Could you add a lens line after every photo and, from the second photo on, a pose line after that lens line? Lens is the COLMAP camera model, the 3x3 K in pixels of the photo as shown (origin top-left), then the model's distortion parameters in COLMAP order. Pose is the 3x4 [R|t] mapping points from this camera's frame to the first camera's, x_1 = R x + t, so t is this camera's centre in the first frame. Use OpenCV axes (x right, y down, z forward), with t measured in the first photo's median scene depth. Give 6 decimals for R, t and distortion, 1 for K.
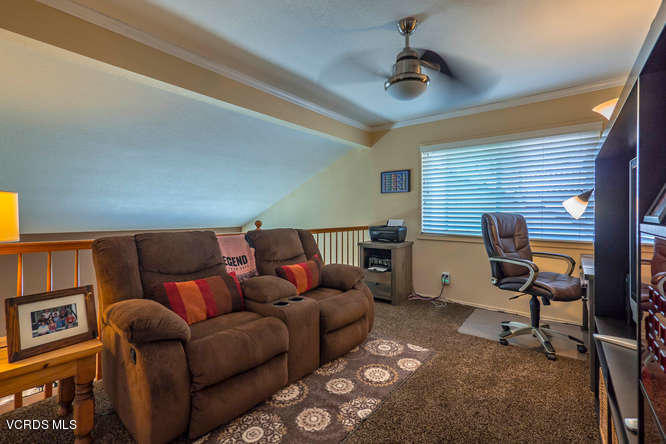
lens RADIAL K [[287.9, 0, 359.0], [0, 287.9, 214.9], [0, 0, 1]] dist [0.004183, -0.000041]
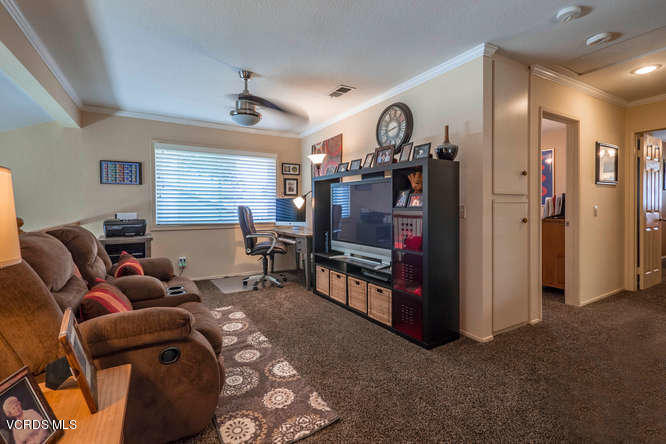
lens RADIAL K [[287.9, 0, 297.8], [0, 287.9, 209.0], [0, 0, 1]] dist [0.004183, -0.000041]
pose [[0.435689, -0.005906, 0.900078, -0.729376], [0.007555, 0.999967, 0.002905, 0.007688], [-0.900066, 0.005535, 0.435719, 0.109290]]
